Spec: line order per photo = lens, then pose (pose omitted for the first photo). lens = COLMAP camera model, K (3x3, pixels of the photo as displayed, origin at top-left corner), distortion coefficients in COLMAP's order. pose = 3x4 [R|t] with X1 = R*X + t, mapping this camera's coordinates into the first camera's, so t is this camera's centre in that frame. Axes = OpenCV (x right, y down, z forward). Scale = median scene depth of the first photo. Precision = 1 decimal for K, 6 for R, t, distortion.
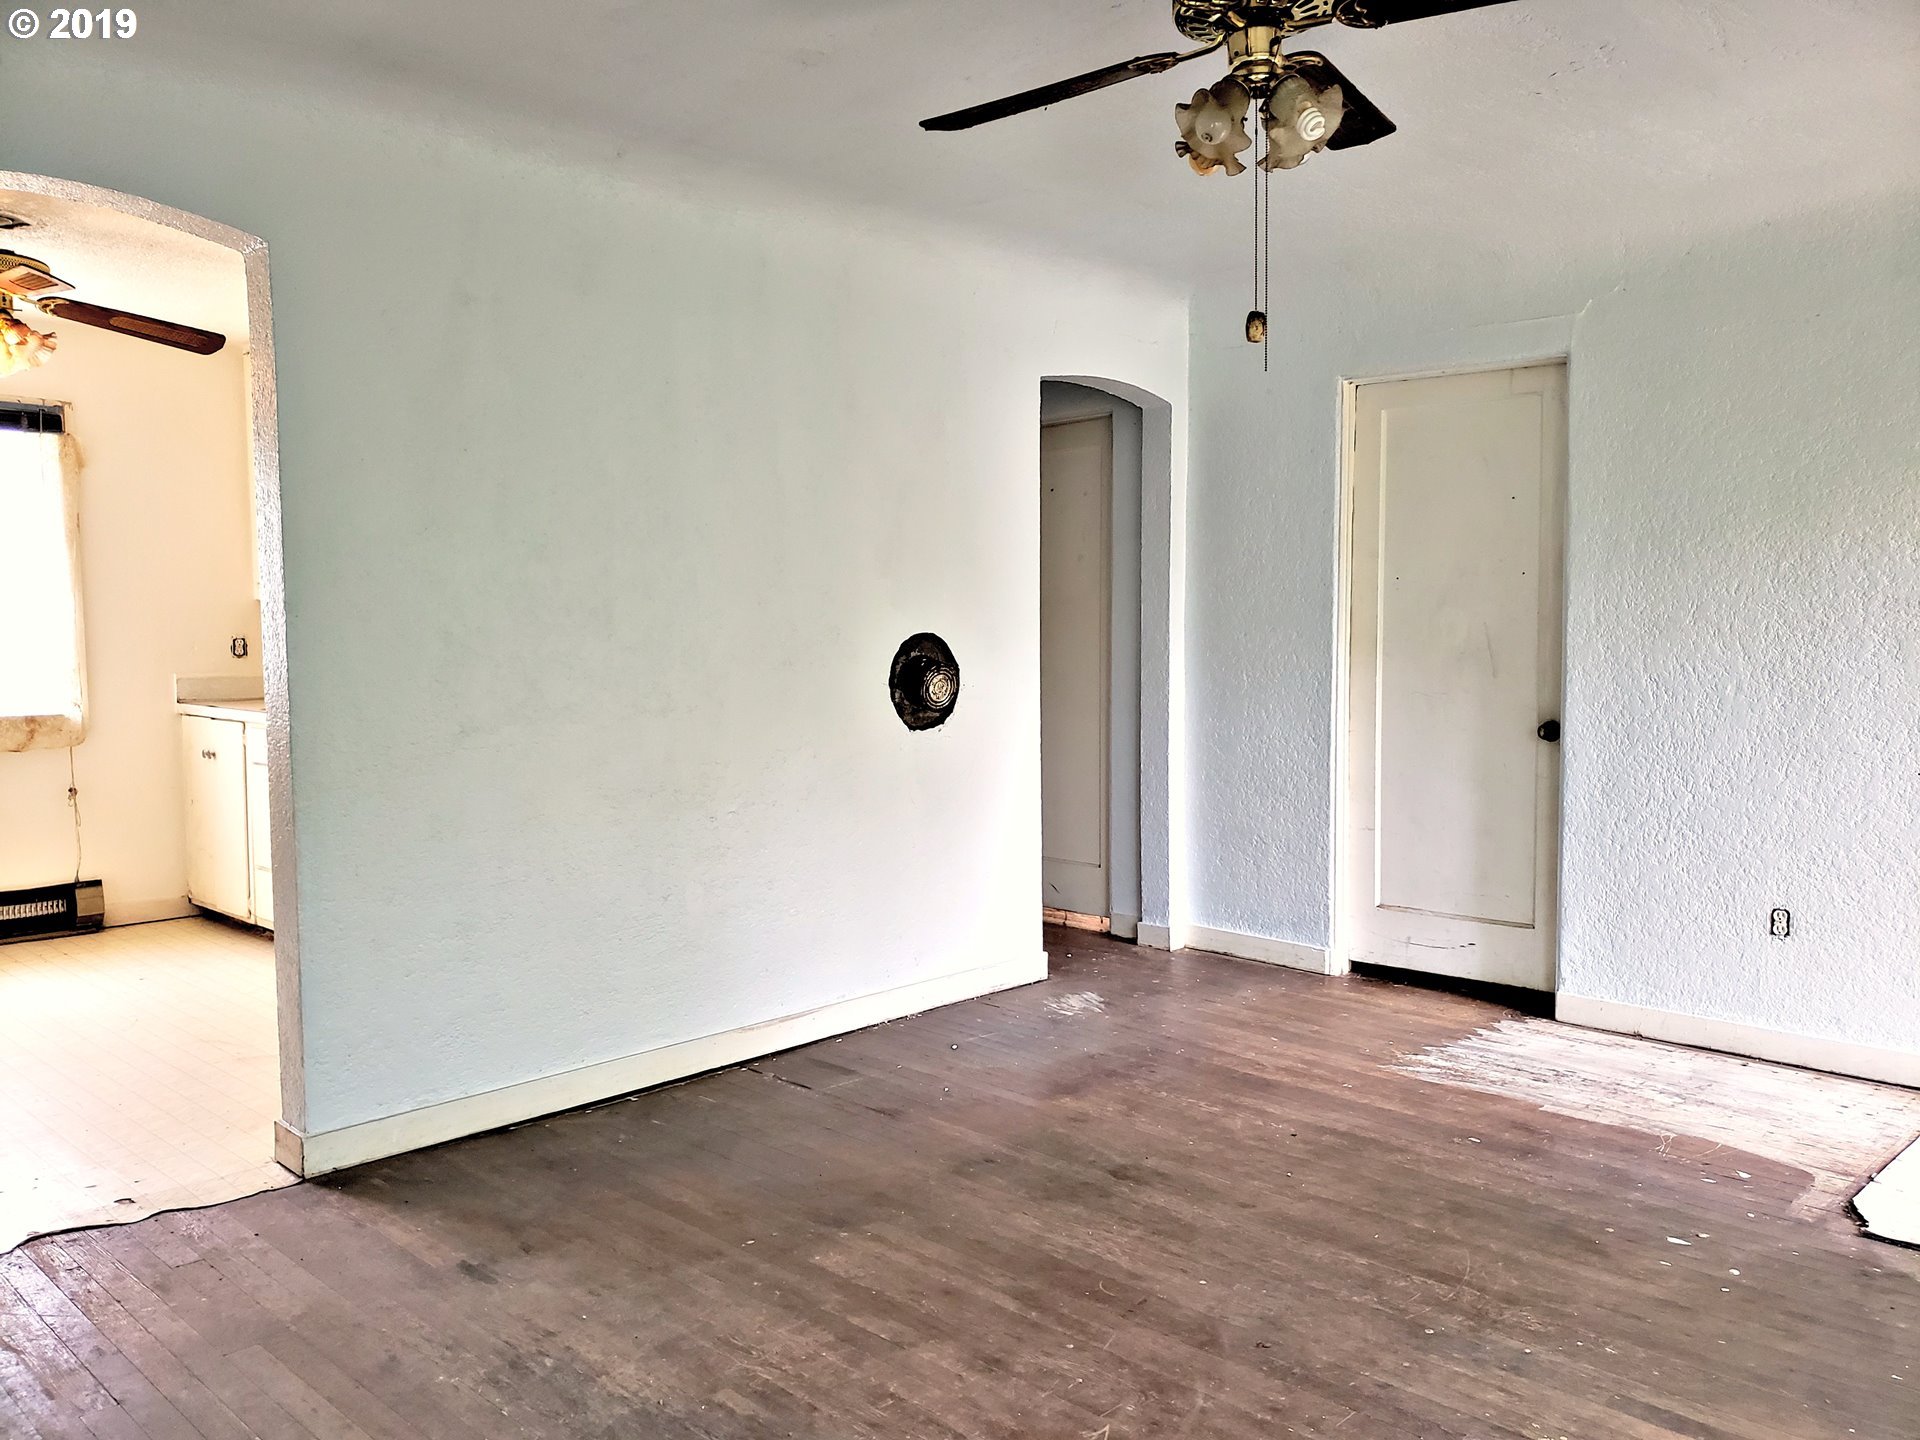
lens RADIAL K [[1488.6, 0, 960.0], [0, 1488.6, 720.0], [0, 0, 1]] dist [-0.041770, 0.104983]
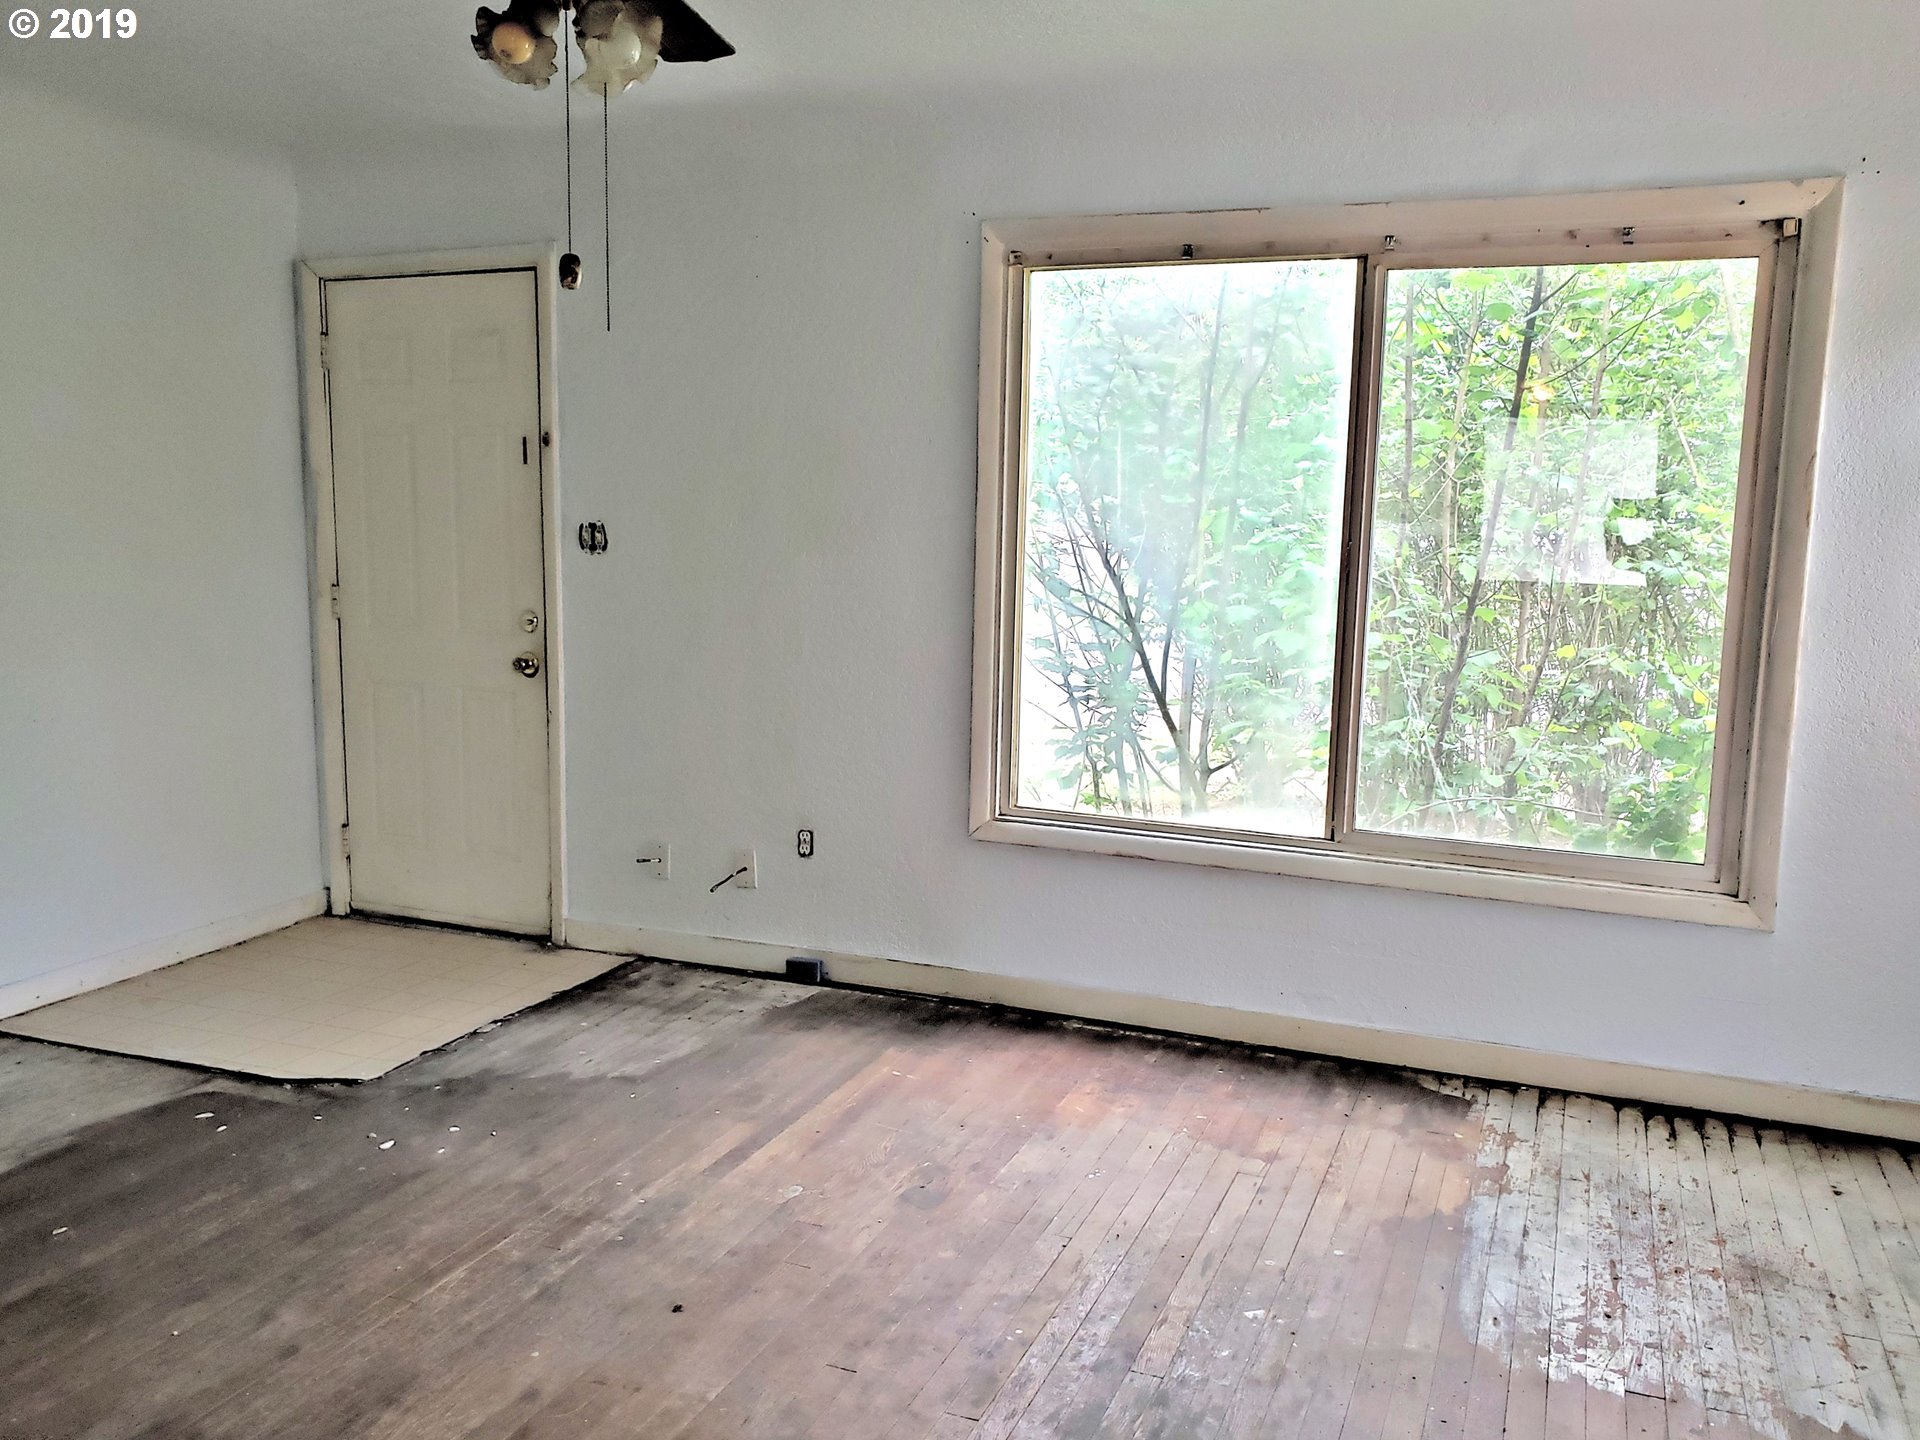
lens RADIAL K [[1488.6, 0, 960.0], [0, 1488.6, 720.0], [0, 0, 1]] dist [-0.041770, 0.104983]
pose [[-0.352949, -0.134604, 0.925910, -0.454437], [0.049652, 0.985509, 0.162196, -0.080545], [-0.934324, 0.103220, -0.341151, 0.679837]]
